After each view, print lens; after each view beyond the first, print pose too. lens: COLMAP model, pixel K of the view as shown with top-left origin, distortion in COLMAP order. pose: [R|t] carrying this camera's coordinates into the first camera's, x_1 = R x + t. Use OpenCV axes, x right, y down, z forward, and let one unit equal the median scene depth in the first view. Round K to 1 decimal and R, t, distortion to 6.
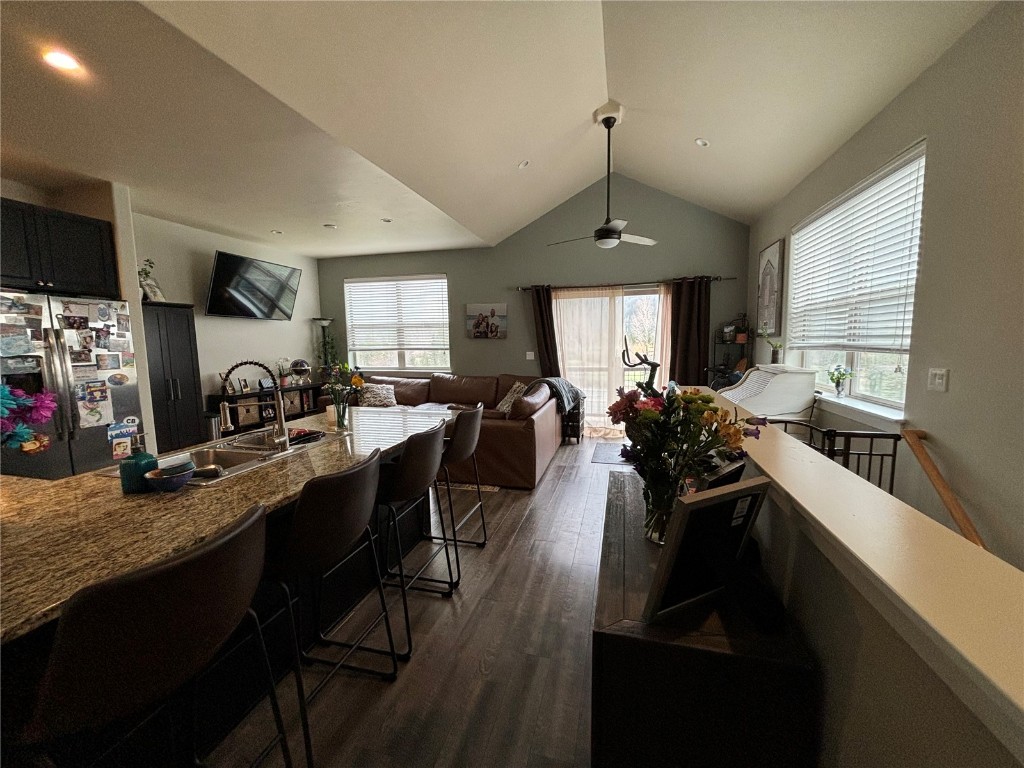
lens RADIAL K [[412.3, 0, 517.5], [0, 412.3, 385.0], [0, 0, 1]] dist [0.006047, -0.002322]
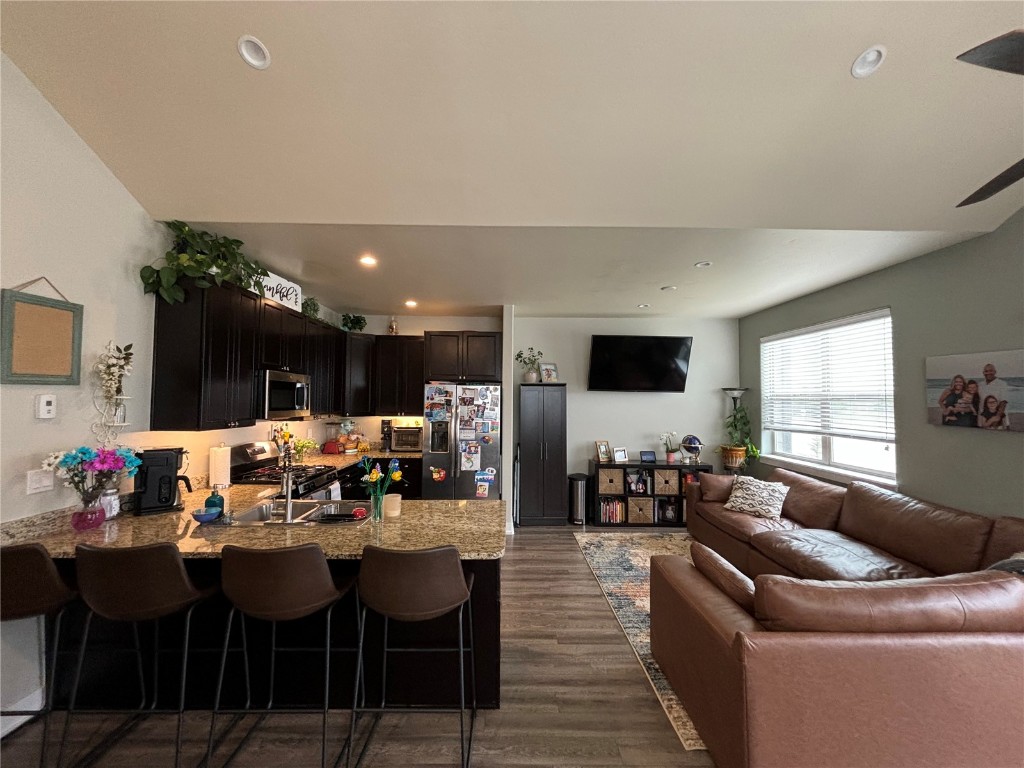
lens RADIAL K [[412.3, 0, 513.7], [0, 412.3, 382.5], [0, 0, 1]] dist [0.006047, -0.002322]
pose [[0.263328, -0.026282, -0.964348, 0.265701], [-0.119004, 0.991109, -0.059507, -0.084324], [0.957338, 0.130431, 0.257859, 0.429683]]
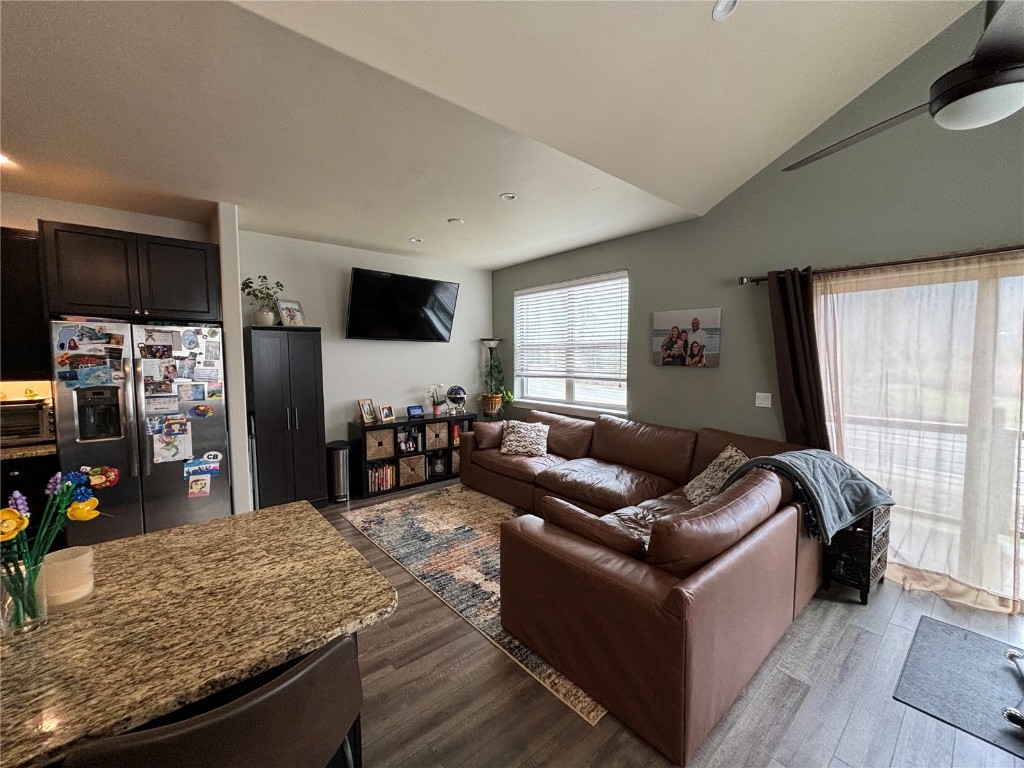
lens RADIAL K [[412.3, 0, 512.5], [0, 412.3, 382.8], [0, 0, 1]] dist [0.006047, -0.002322]
pose [[0.817198, 0.046086, -0.574512, 0.081517], [-0.069306, 0.997423, -0.018572, -0.066561], [0.572175, 0.054994, 0.818285, 0.392340]]
